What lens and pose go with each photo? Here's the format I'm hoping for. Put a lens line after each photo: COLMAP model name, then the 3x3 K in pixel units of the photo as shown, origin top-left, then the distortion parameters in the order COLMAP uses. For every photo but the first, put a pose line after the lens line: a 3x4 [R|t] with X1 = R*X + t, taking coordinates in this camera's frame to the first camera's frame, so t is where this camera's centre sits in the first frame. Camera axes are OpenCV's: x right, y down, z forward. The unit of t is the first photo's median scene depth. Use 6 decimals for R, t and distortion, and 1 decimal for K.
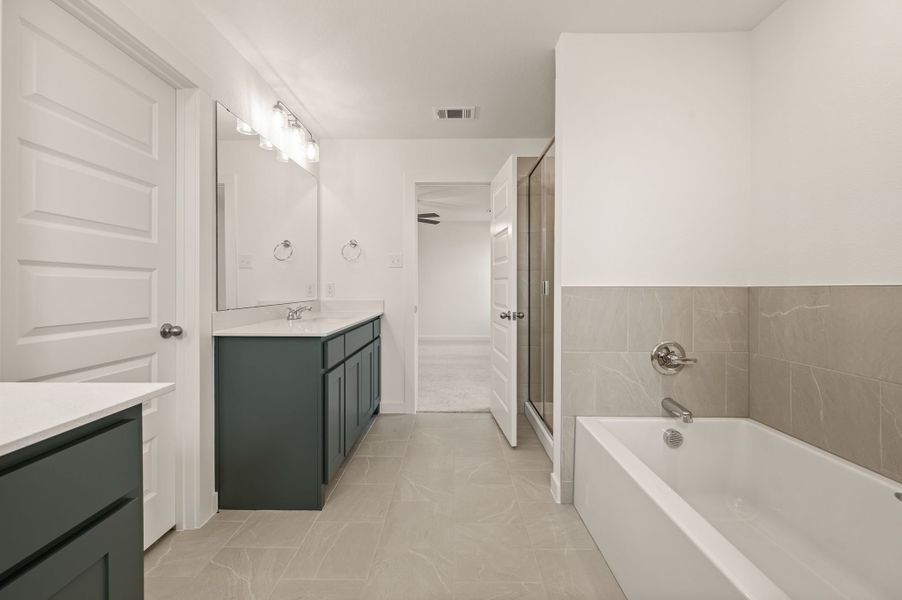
lens RADIAL K [[359.2, 0, 446.8], [0, 359.2, 290.1], [0, 0, 1]] dist [0.000703, -0.000011]
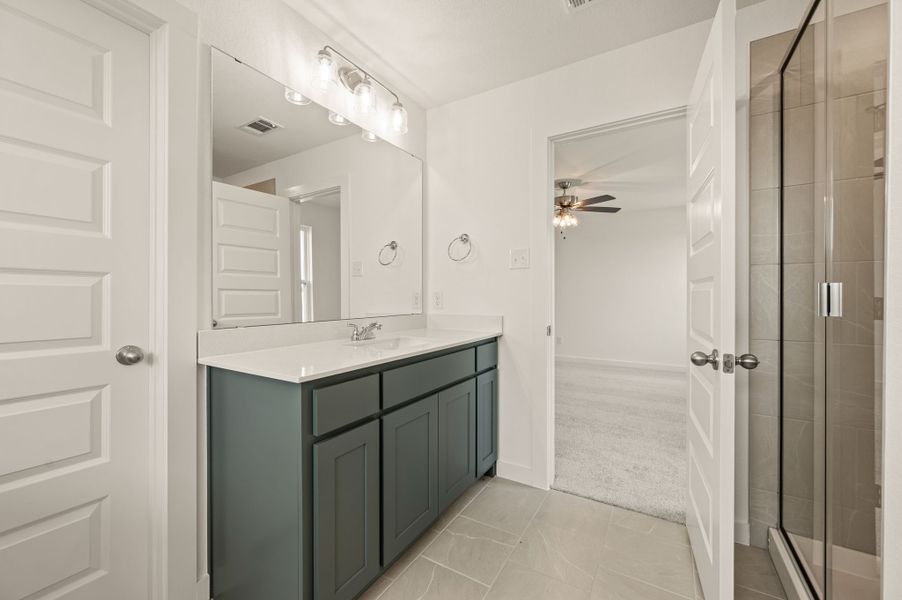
lens RADIAL K [[355.1, 0, 449.1], [0, 355.1, 298.4], [0, 0, 1]] dist [0.004059, 0.000121]
pose [[0.859737, 0.002213, -0.510732, 0.091739], [-0.005026, 0.999979, -0.004128, -0.002441], [0.510712, 0.006116, 0.859730, 0.361573]]
